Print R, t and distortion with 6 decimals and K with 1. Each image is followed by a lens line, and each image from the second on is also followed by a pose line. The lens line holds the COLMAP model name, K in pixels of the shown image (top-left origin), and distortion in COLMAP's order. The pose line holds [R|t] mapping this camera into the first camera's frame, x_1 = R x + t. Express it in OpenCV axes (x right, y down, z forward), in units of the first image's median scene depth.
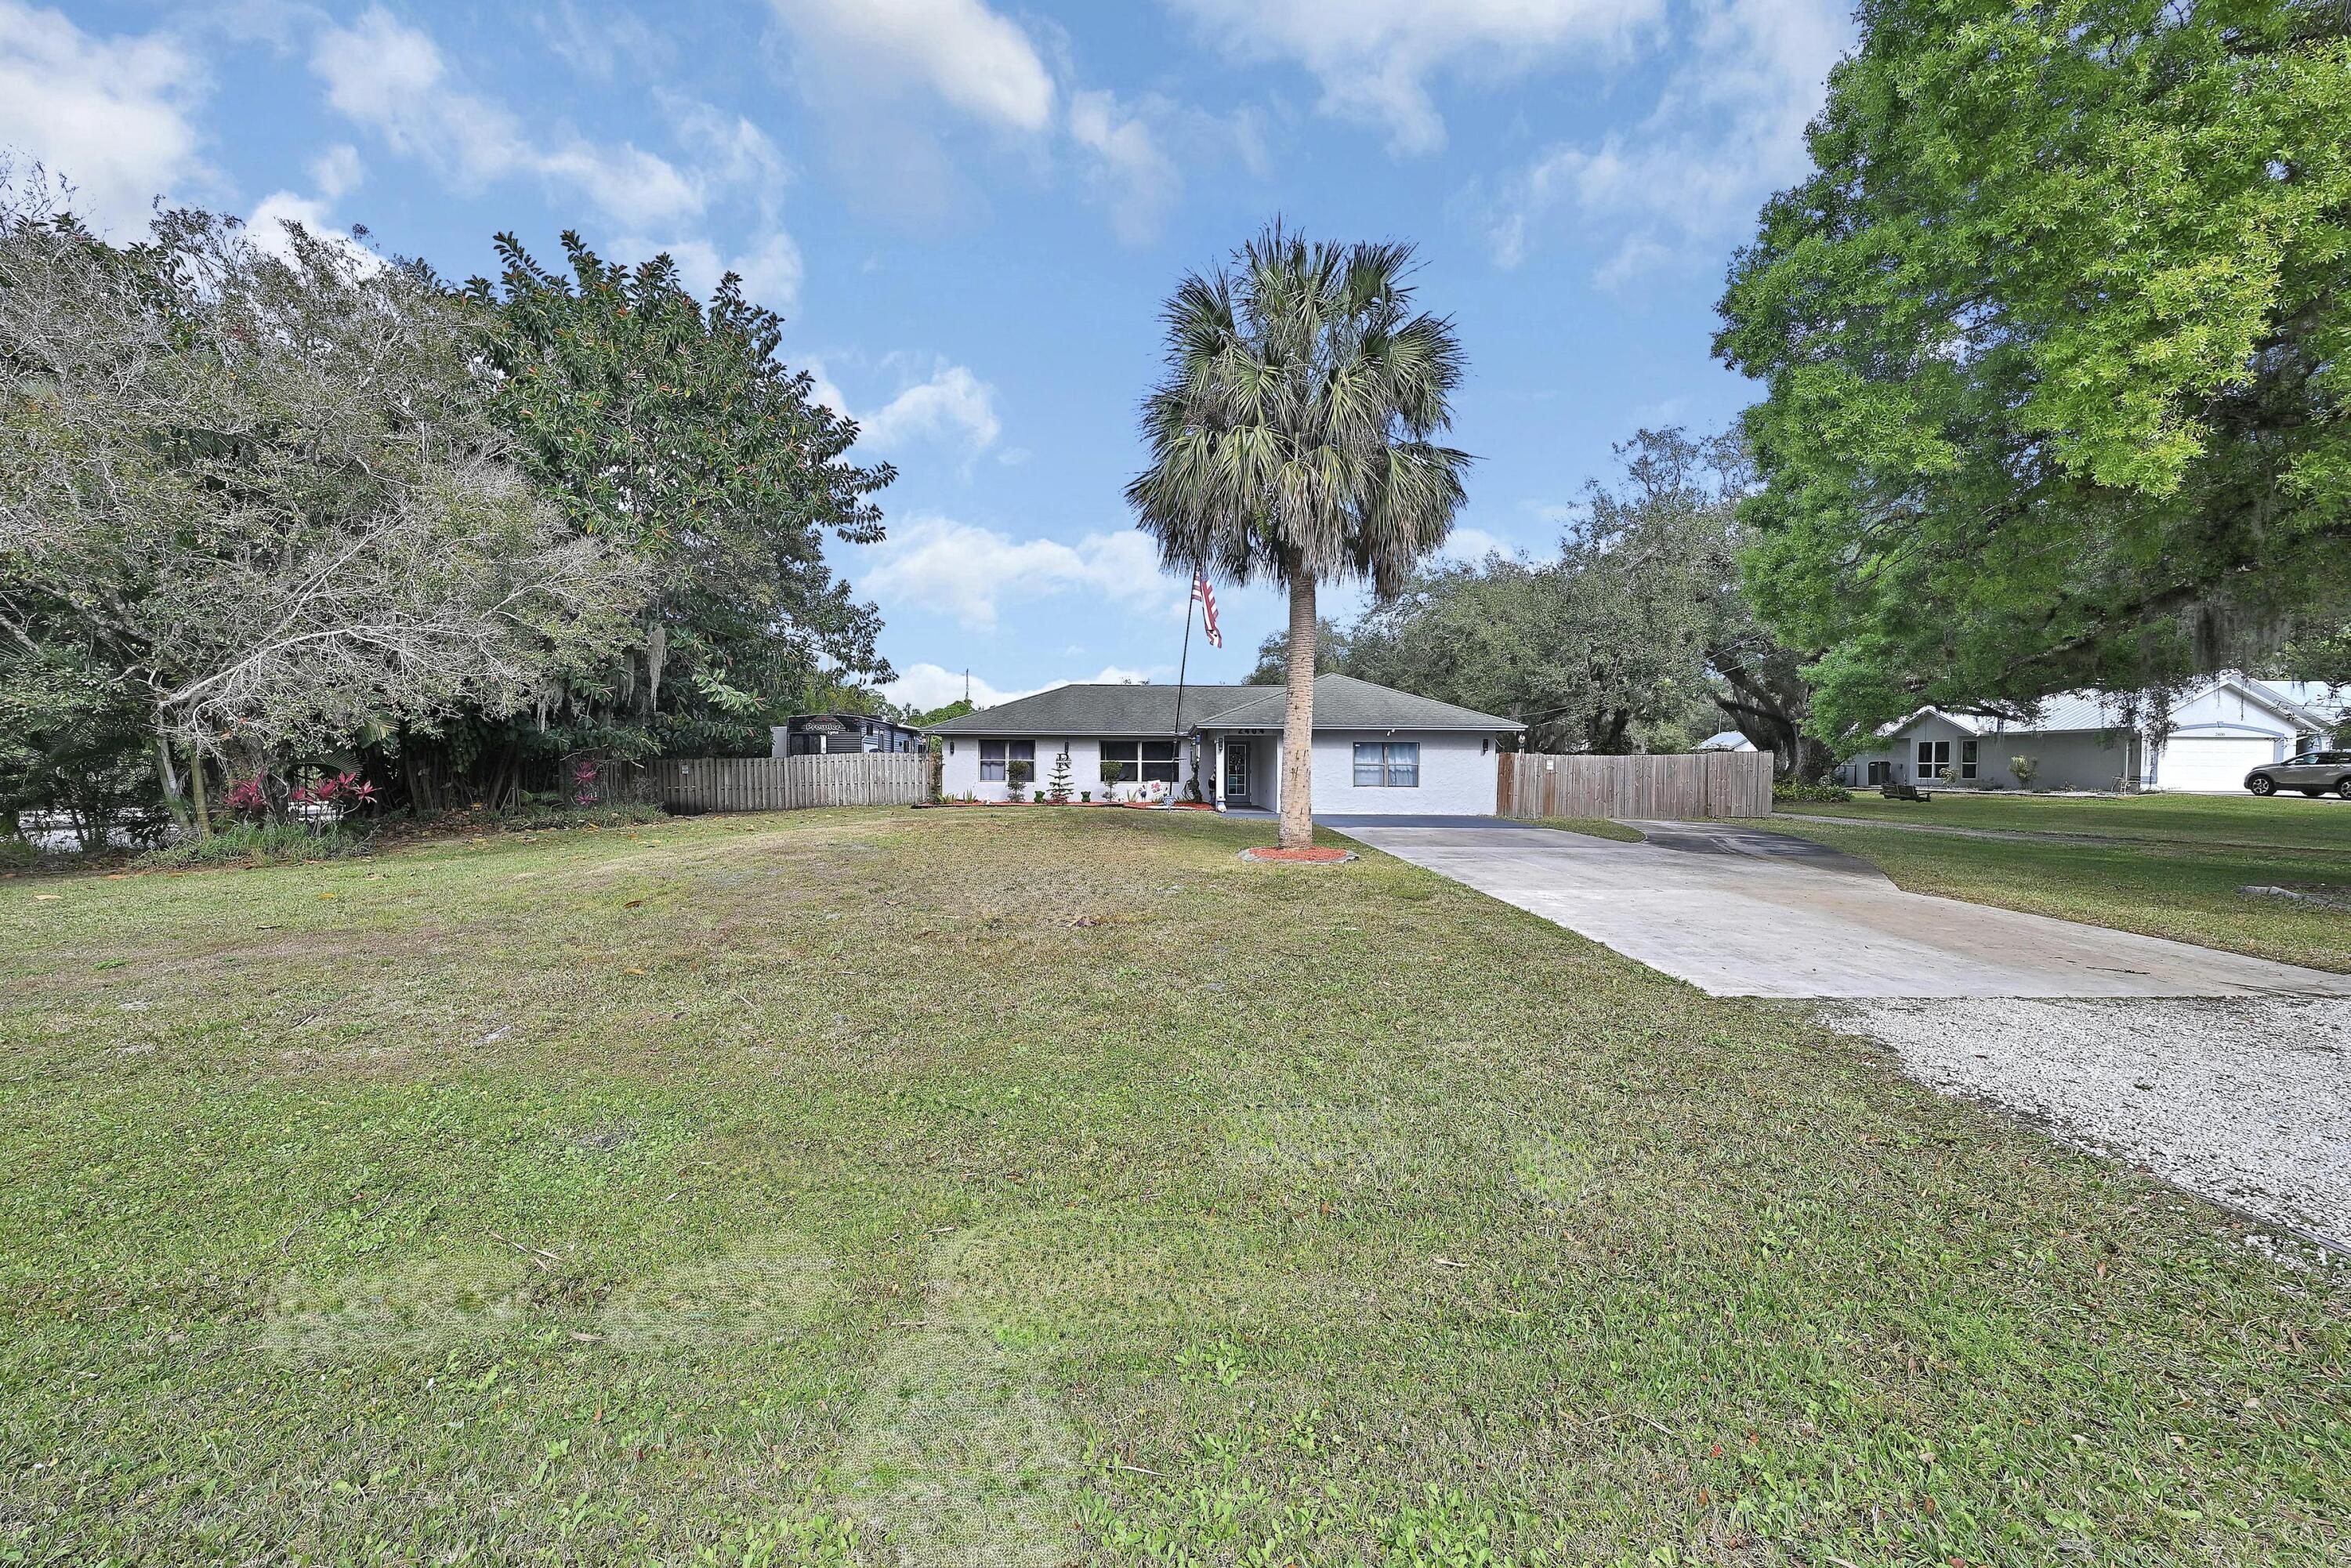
lens RADIAL K [[944.1, 0, 1165.9], [0, 944.1, 779.8], [0, 0, 1]] dist [-0.000465, -0.000415]
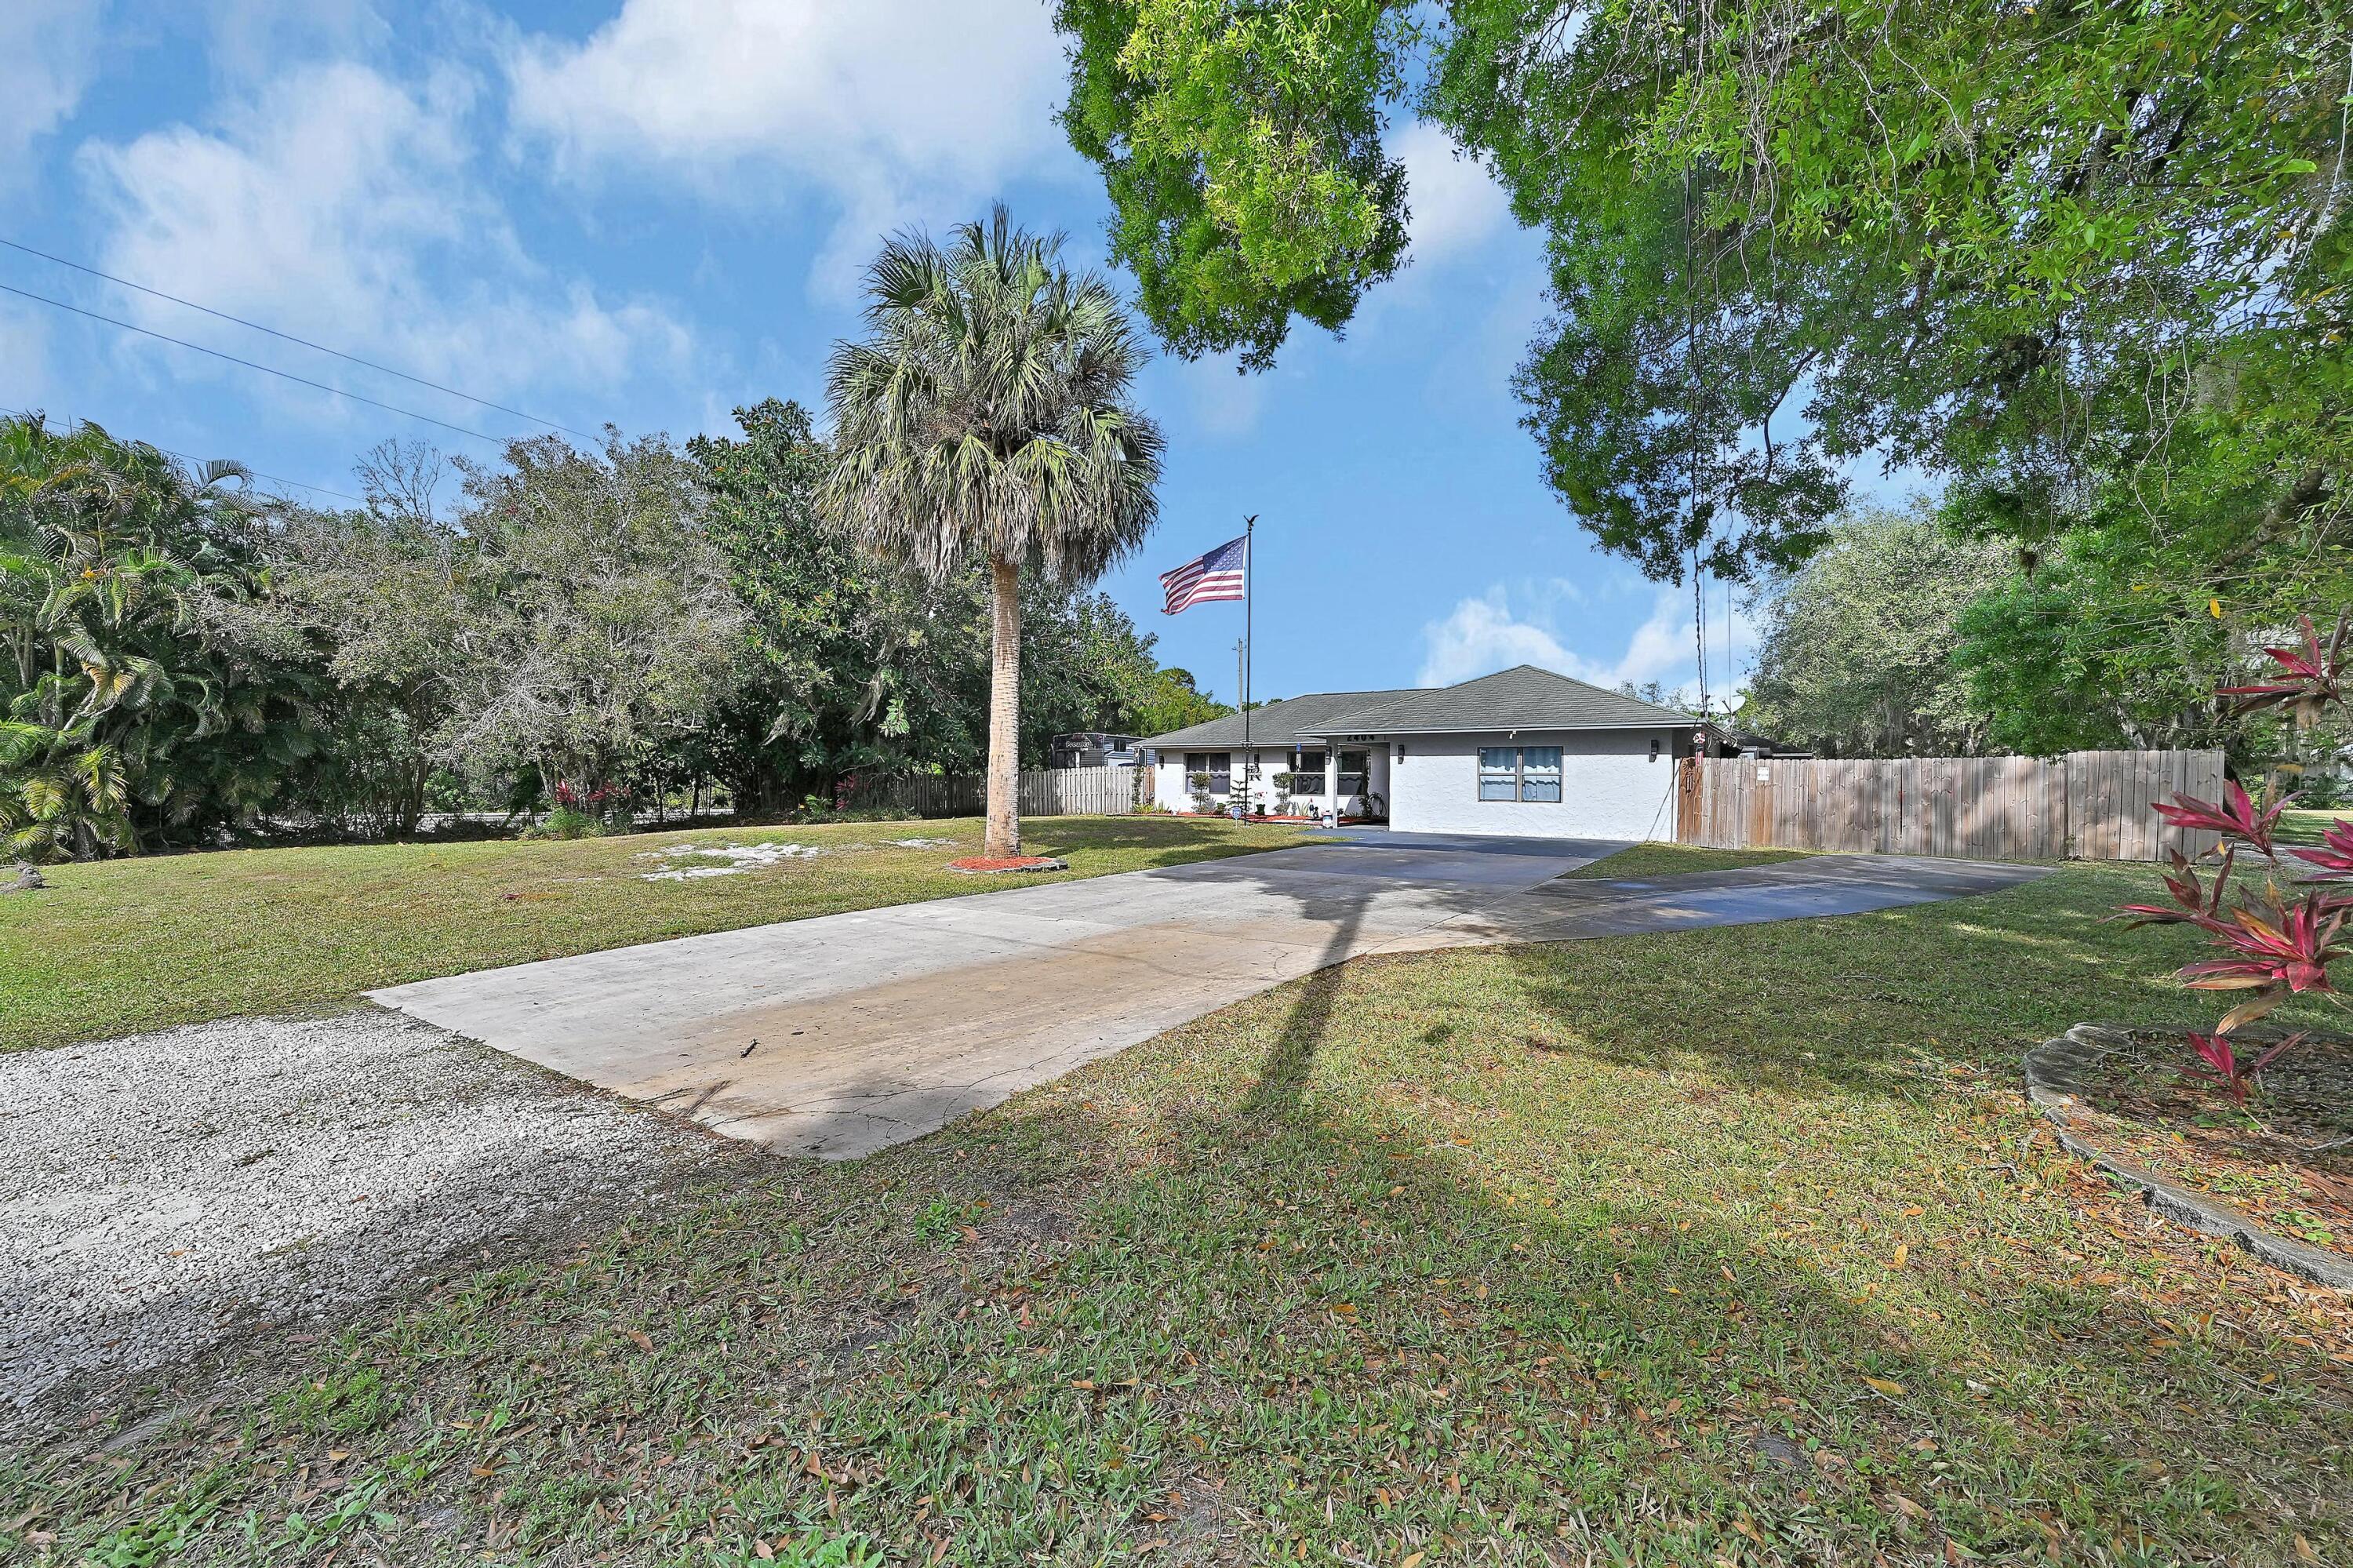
lens RADIAL K [[944.9, 0, 1168.2], [0, 944.9, 785.7], [0, 0, 1]] dist [-0.000465, -0.000415]
pose [[0.816840, 0.001884, -0.576861, 0.392915], [-0.006686, 0.999958, -0.006202, -0.000007], [0.576825, 0.008923, 0.816819, 0.141312]]
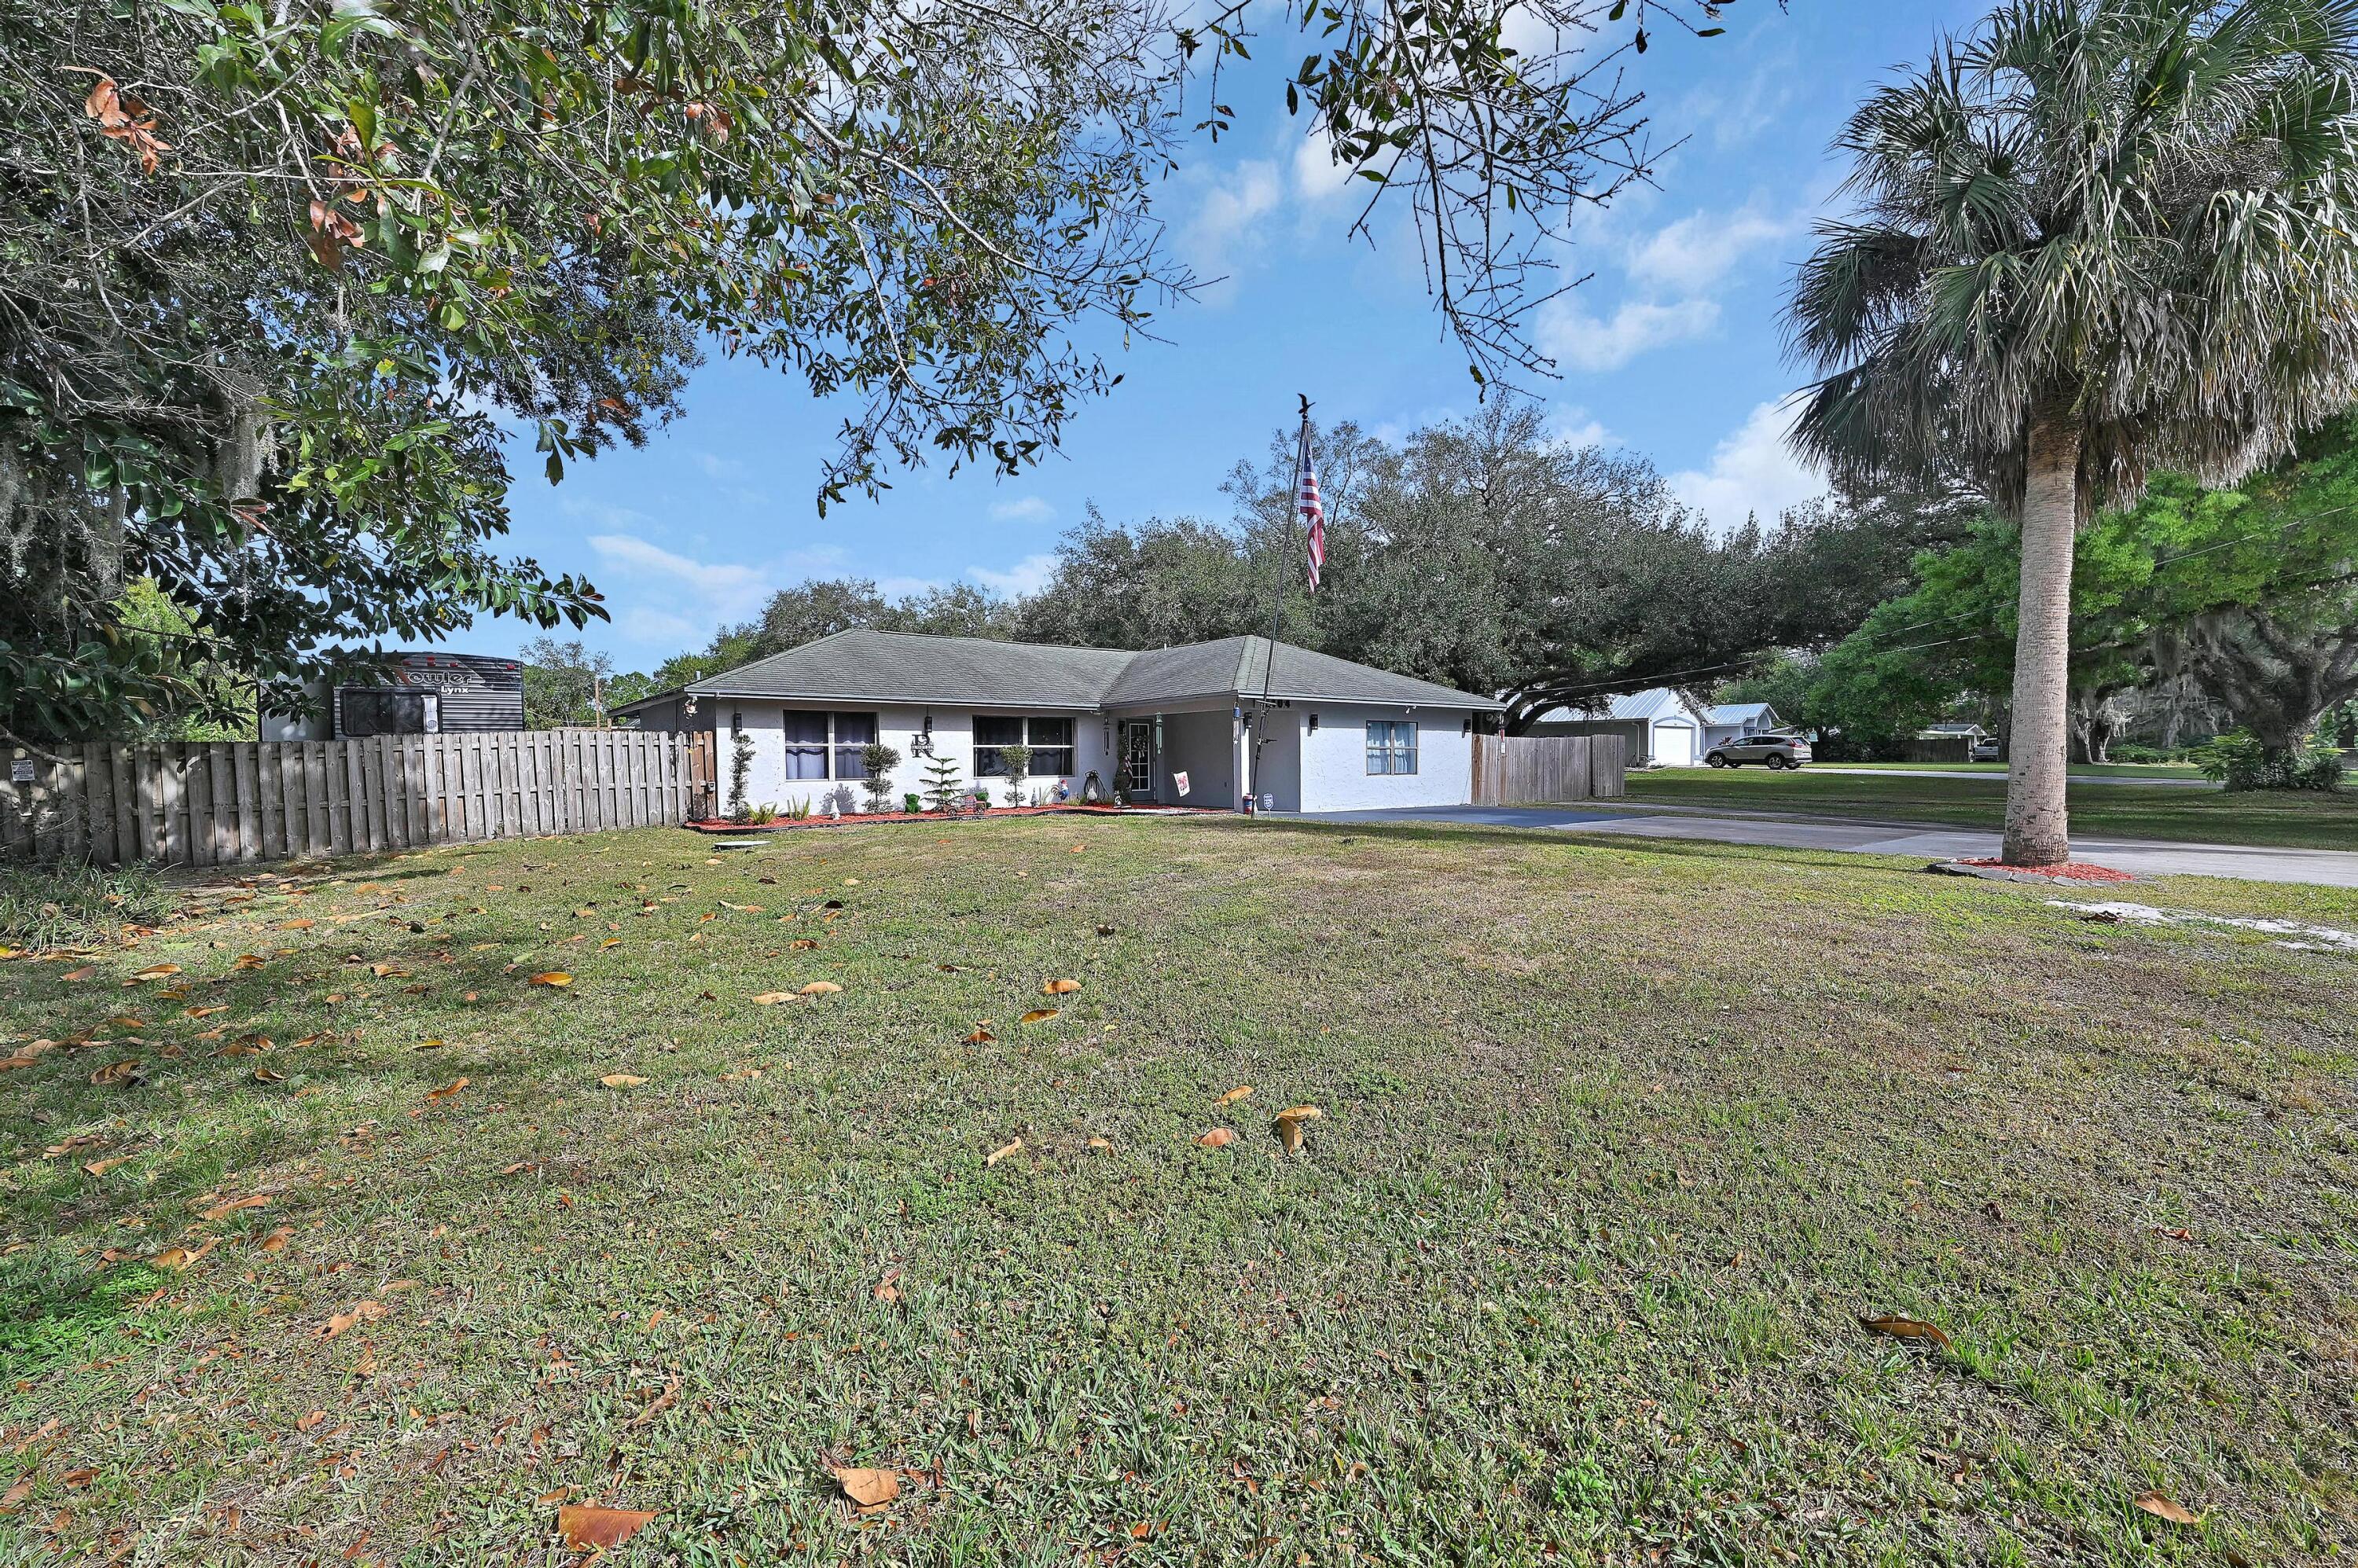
lens RADIAL K [[946.9, 0, 1179.3], [0, 946.9, 768.9], [0, 0, 1]] dist [-0.000465, -0.000415]
pose [[0.794215, -0.018730, 0.607348, -0.364636], [0.015437, 0.999824, 0.010647, -0.008601], [-0.607440, 0.000920, 0.794365, 0.389978]]
